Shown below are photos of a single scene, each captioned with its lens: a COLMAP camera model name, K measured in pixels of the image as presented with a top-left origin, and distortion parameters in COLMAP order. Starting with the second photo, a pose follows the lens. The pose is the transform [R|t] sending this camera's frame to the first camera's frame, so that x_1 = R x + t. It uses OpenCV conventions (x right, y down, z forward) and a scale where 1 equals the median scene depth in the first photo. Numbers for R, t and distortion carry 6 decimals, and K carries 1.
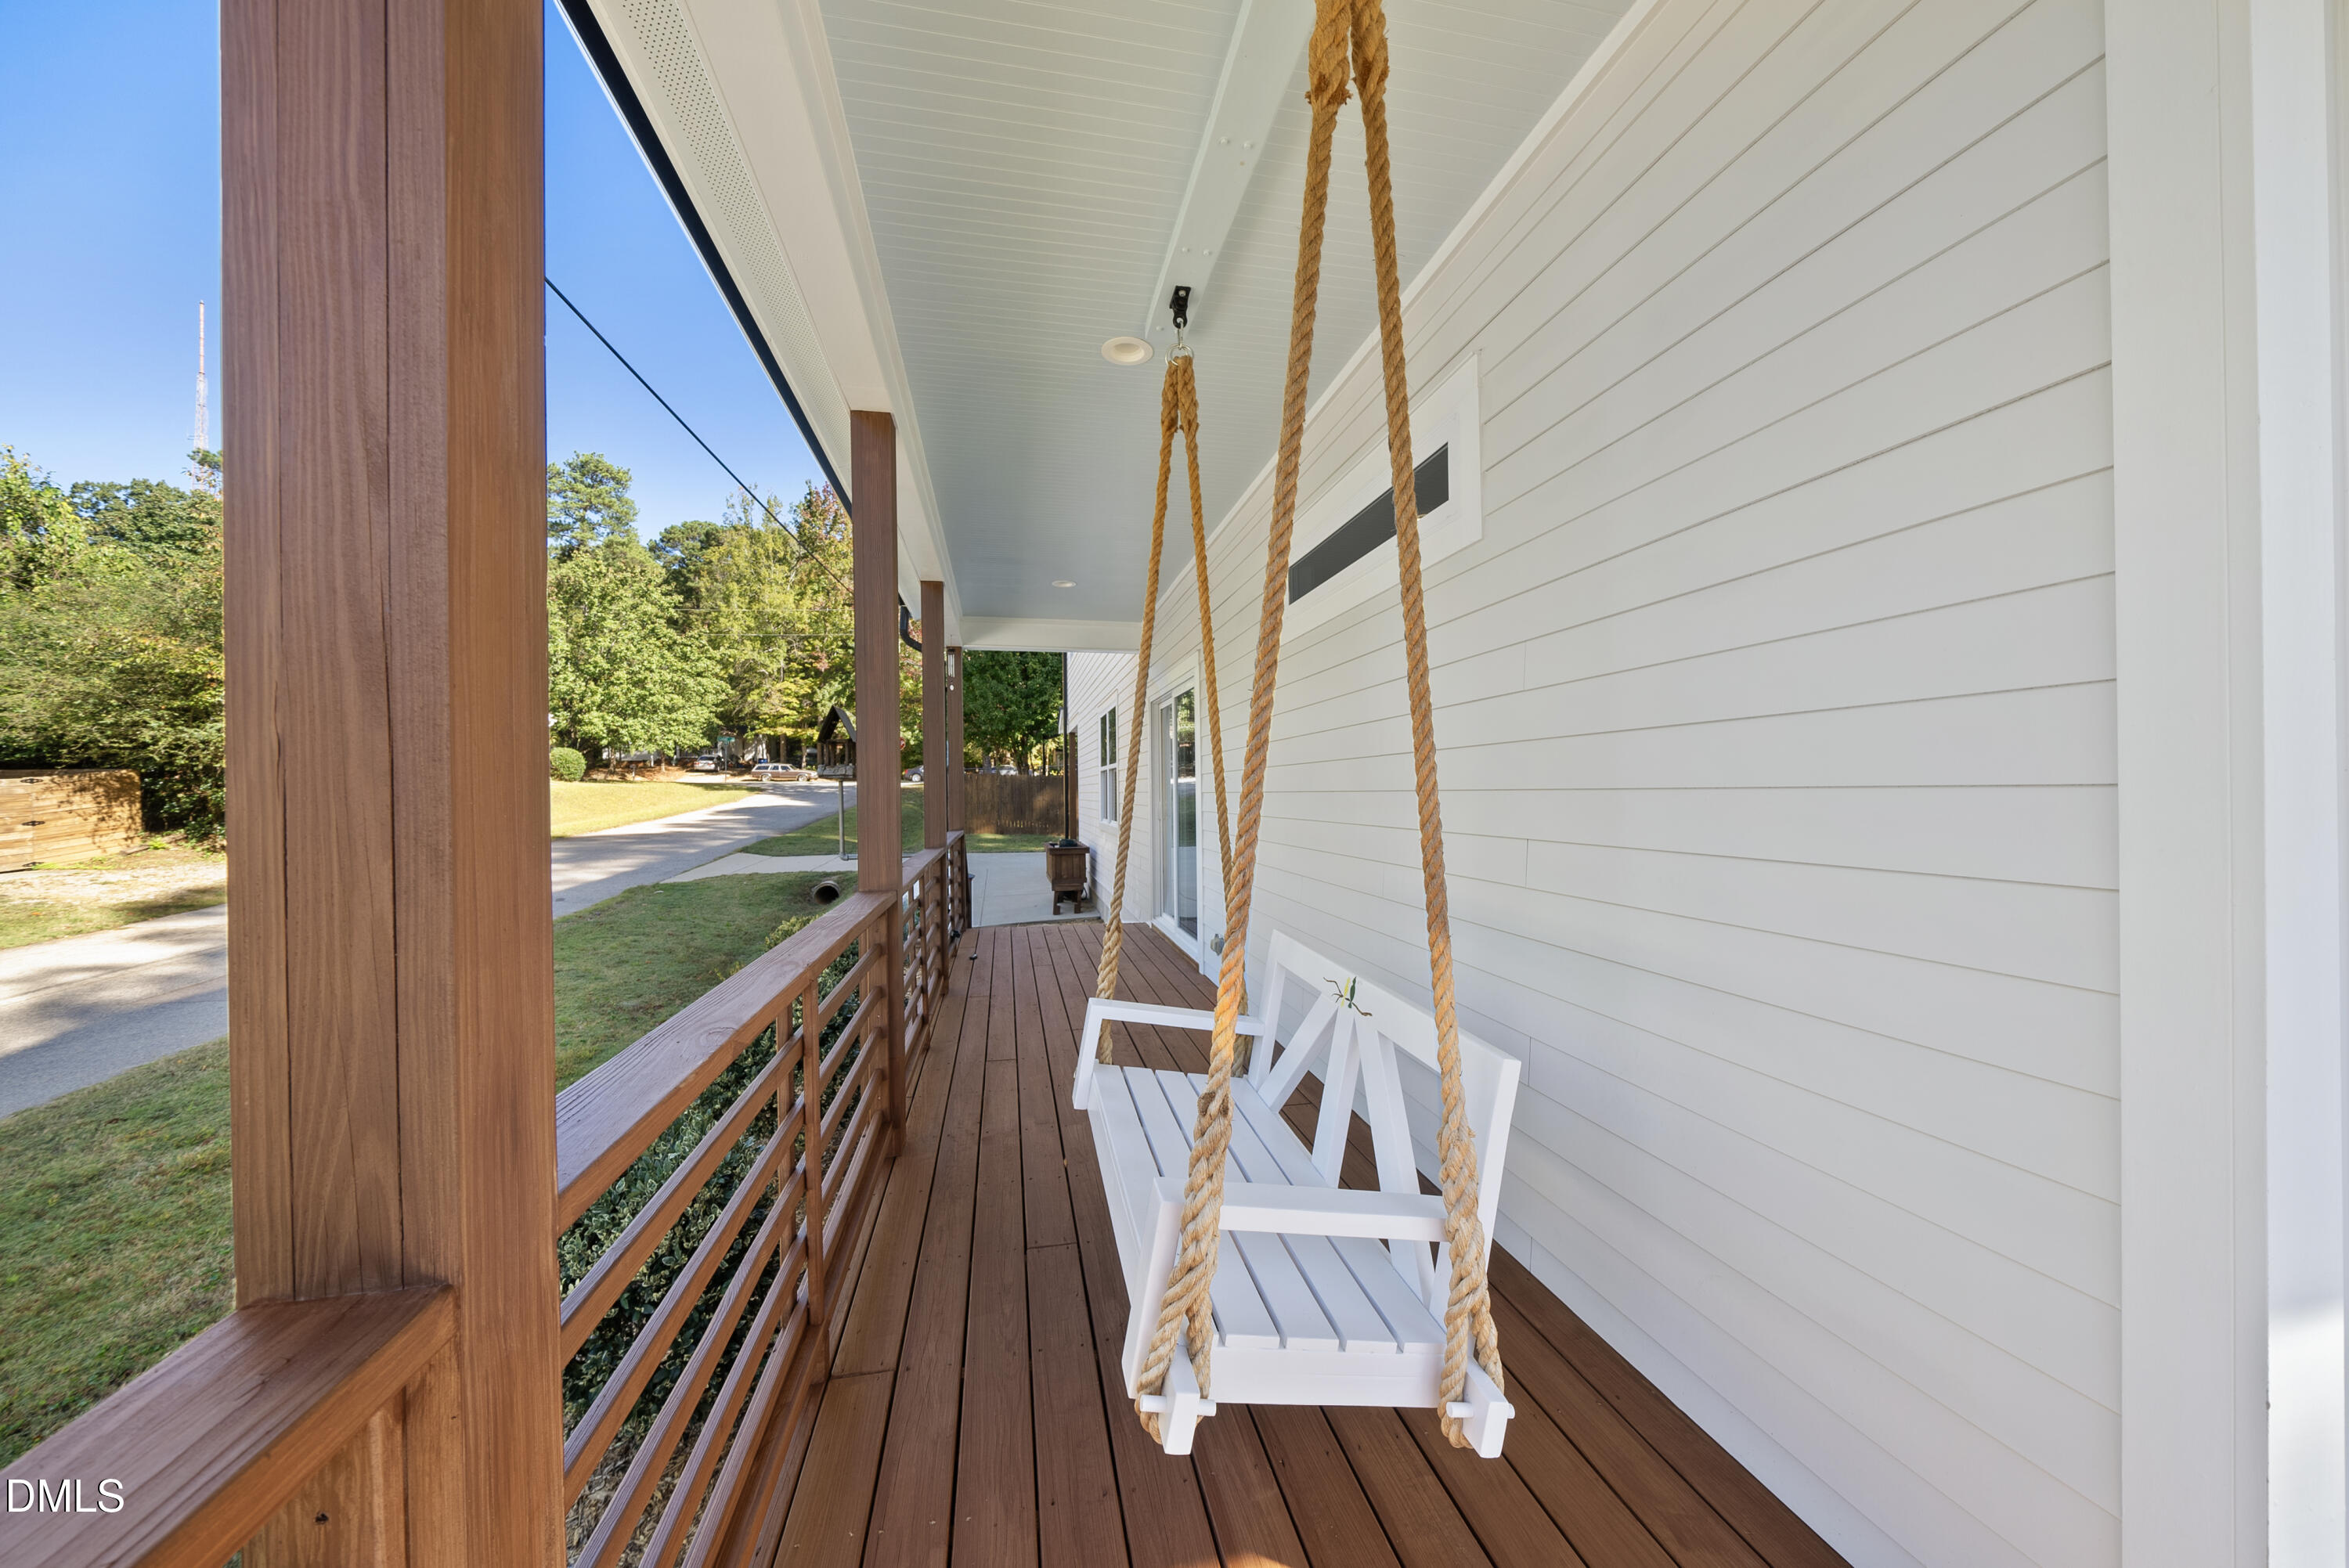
lens RADIAL K [[813.6, 0, 1175.8], [0, 813.6, 789.2], [0, 0, 1]] dist [-0.000354, -0.002962]
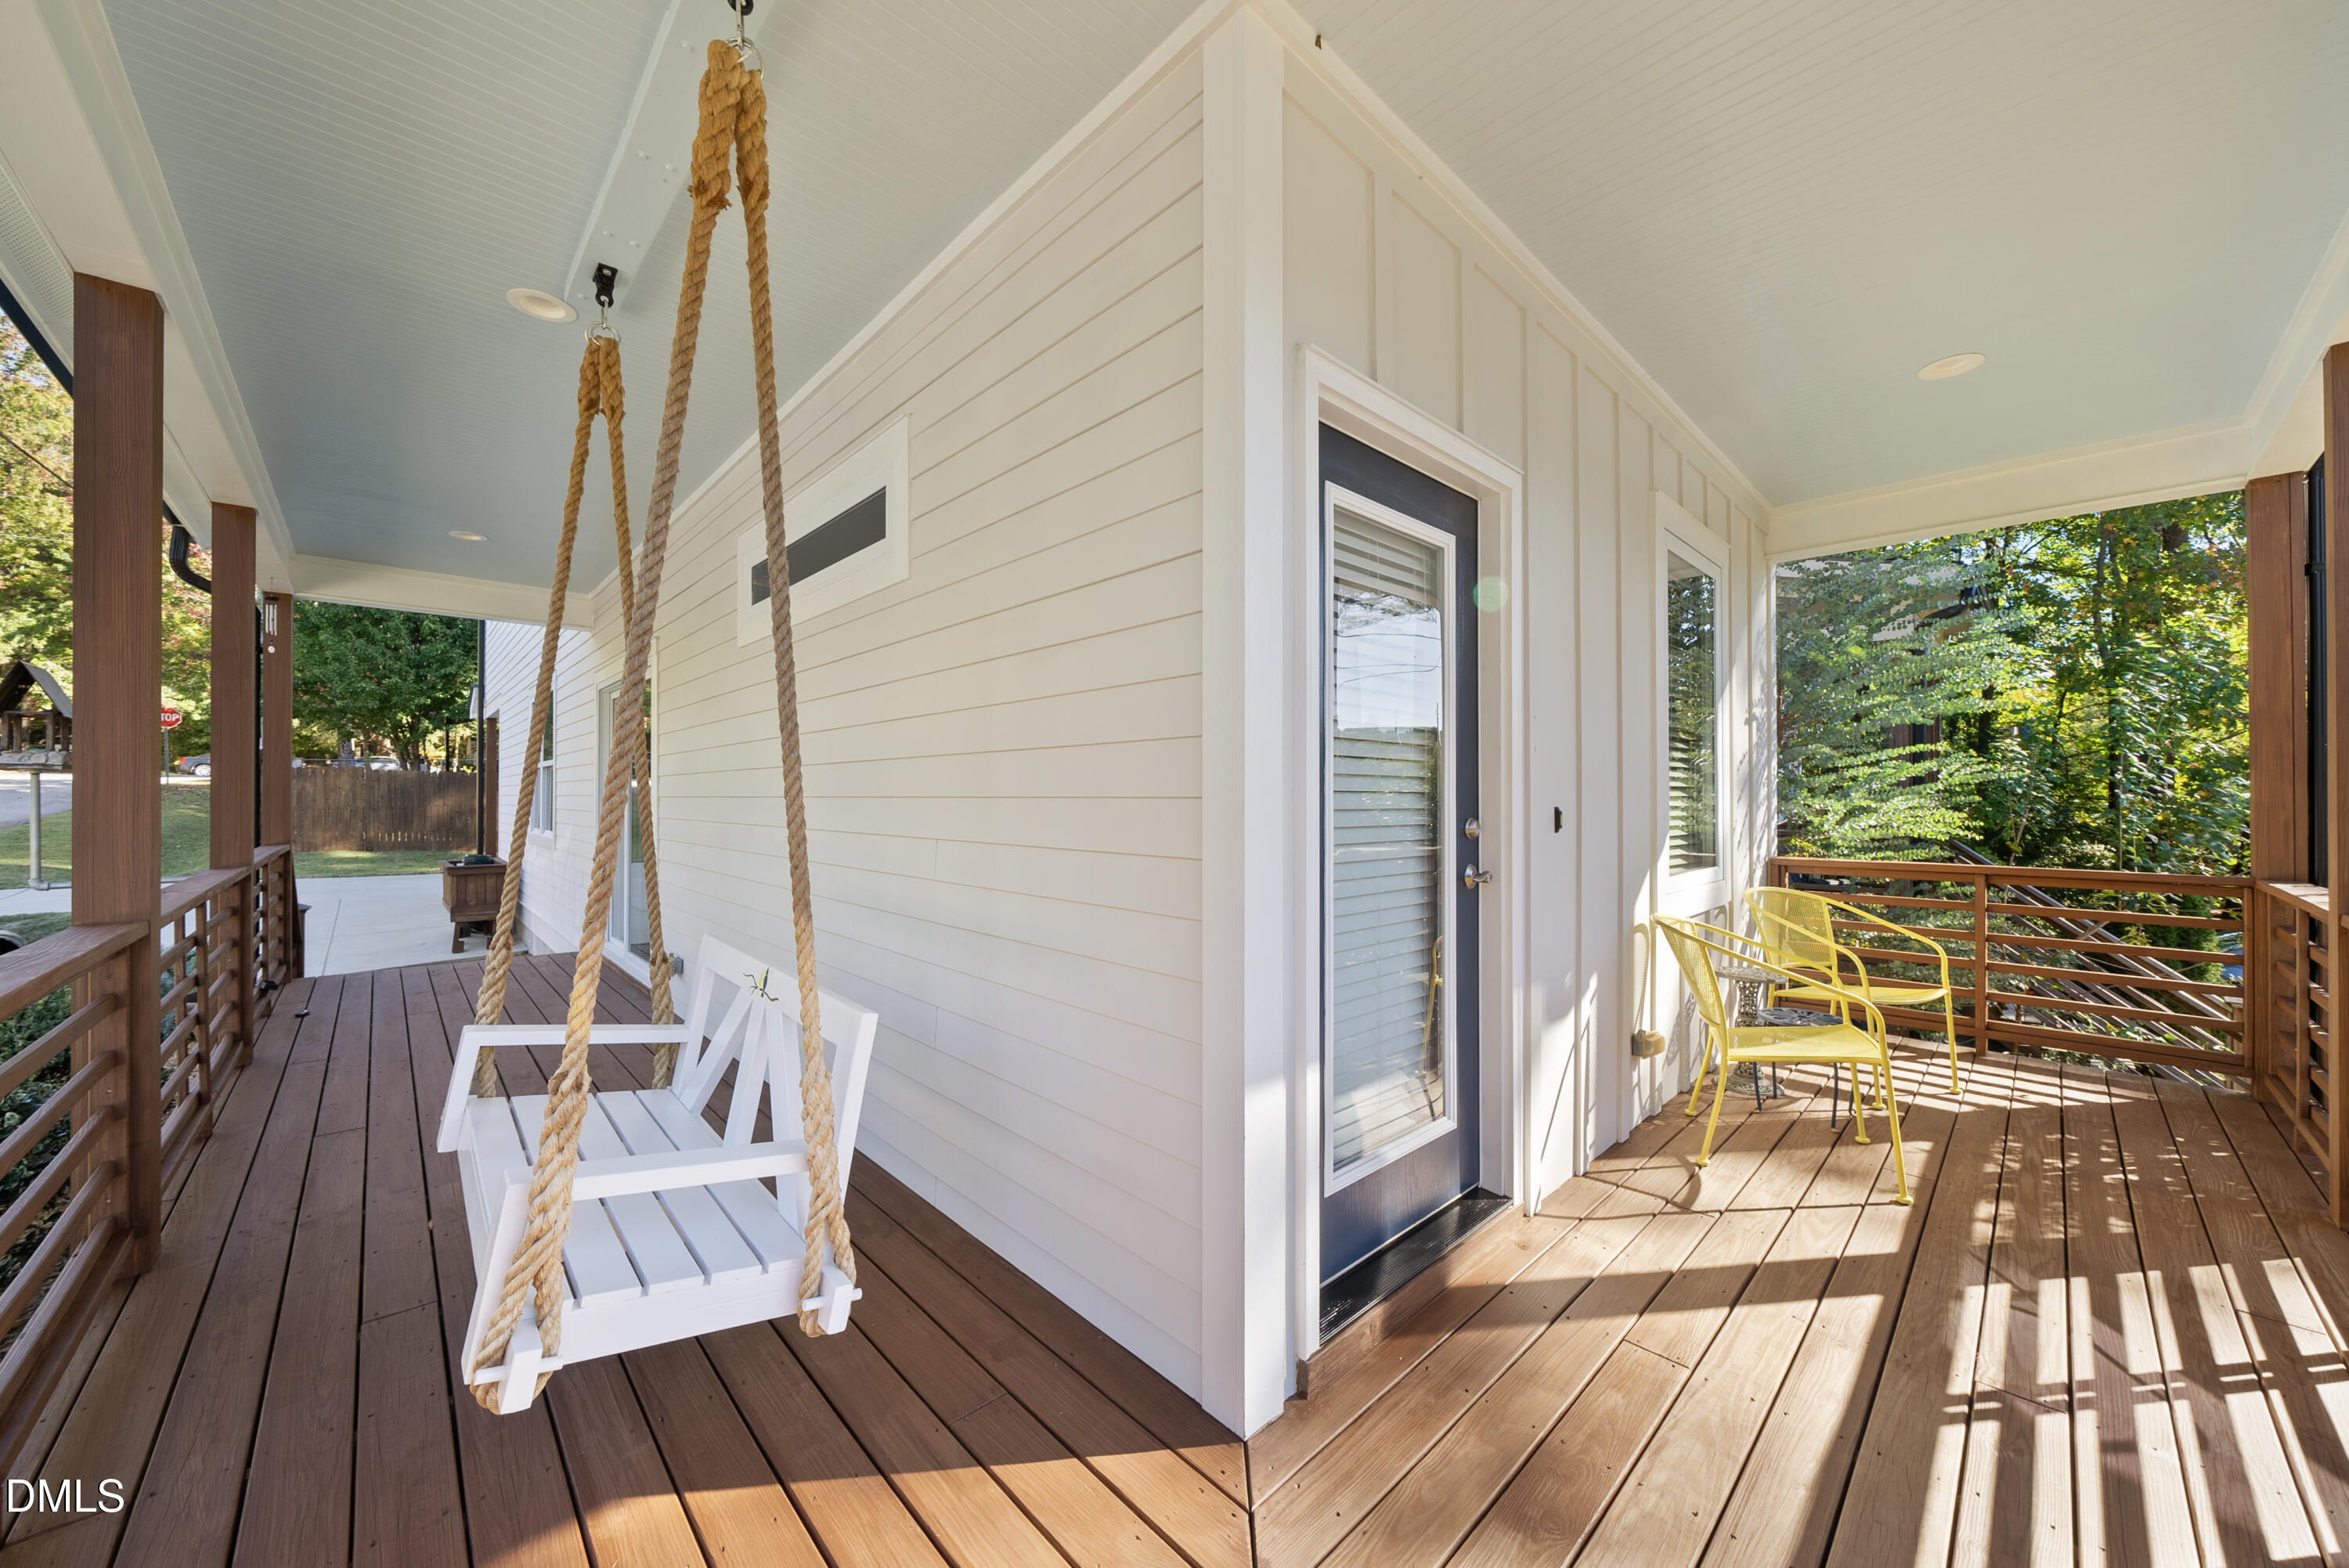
lens RADIAL K [[841.9, 0, 1170.5], [0, 841.9, 789.3], [0, 0, 1]] dist [-0.008528, 0.001113]
pose [[0.852259, 0.015958, 0.522876, 0.067232], [-0.011724, 0.999866, -0.011406, -0.000165], [-0.522988, 0.003591, 0.852332, -0.177475]]
